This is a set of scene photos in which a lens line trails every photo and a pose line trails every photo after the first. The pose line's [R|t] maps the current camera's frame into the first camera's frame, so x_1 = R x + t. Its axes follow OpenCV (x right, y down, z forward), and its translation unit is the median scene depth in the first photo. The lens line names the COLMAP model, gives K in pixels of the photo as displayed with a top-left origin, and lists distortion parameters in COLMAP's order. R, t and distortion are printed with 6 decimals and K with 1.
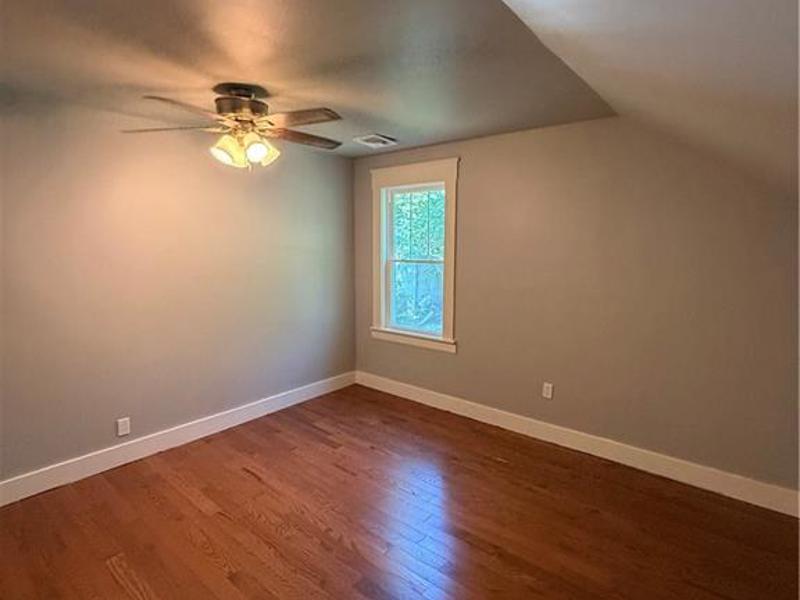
lens RADIAL K [[423.6, 0, 395.1], [0, 423.6, 296.2], [0, 0, 1]] dist [-0.002323, -0.000378]
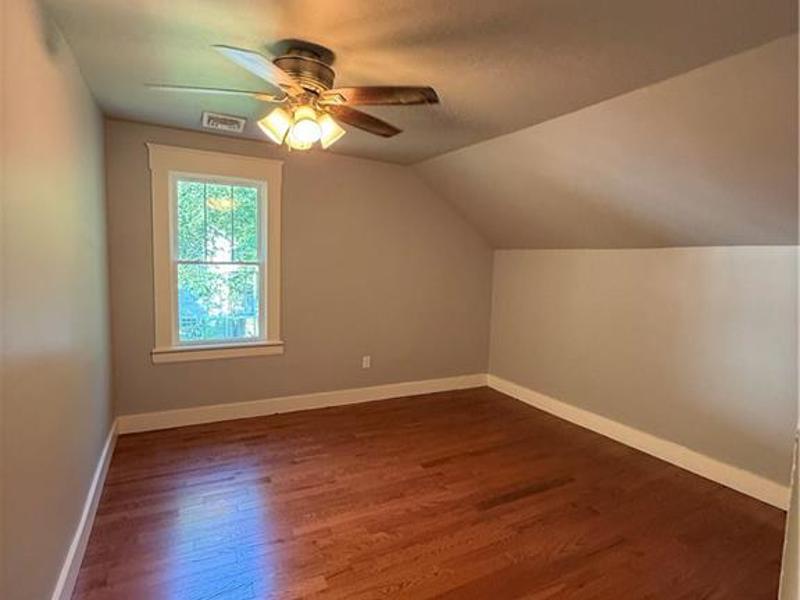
lens RADIAL K [[423.6, 0, 395.1], [0, 423.6, 296.2], [0, 0, 1]] dist [-0.002323, -0.000378]
pose [[0.377095, -0.062968, 0.924031, -0.686478], [0.081849, 0.996048, 0.034473, -0.014377], [-0.922551, 0.062632, 0.380759, 0.361529]]
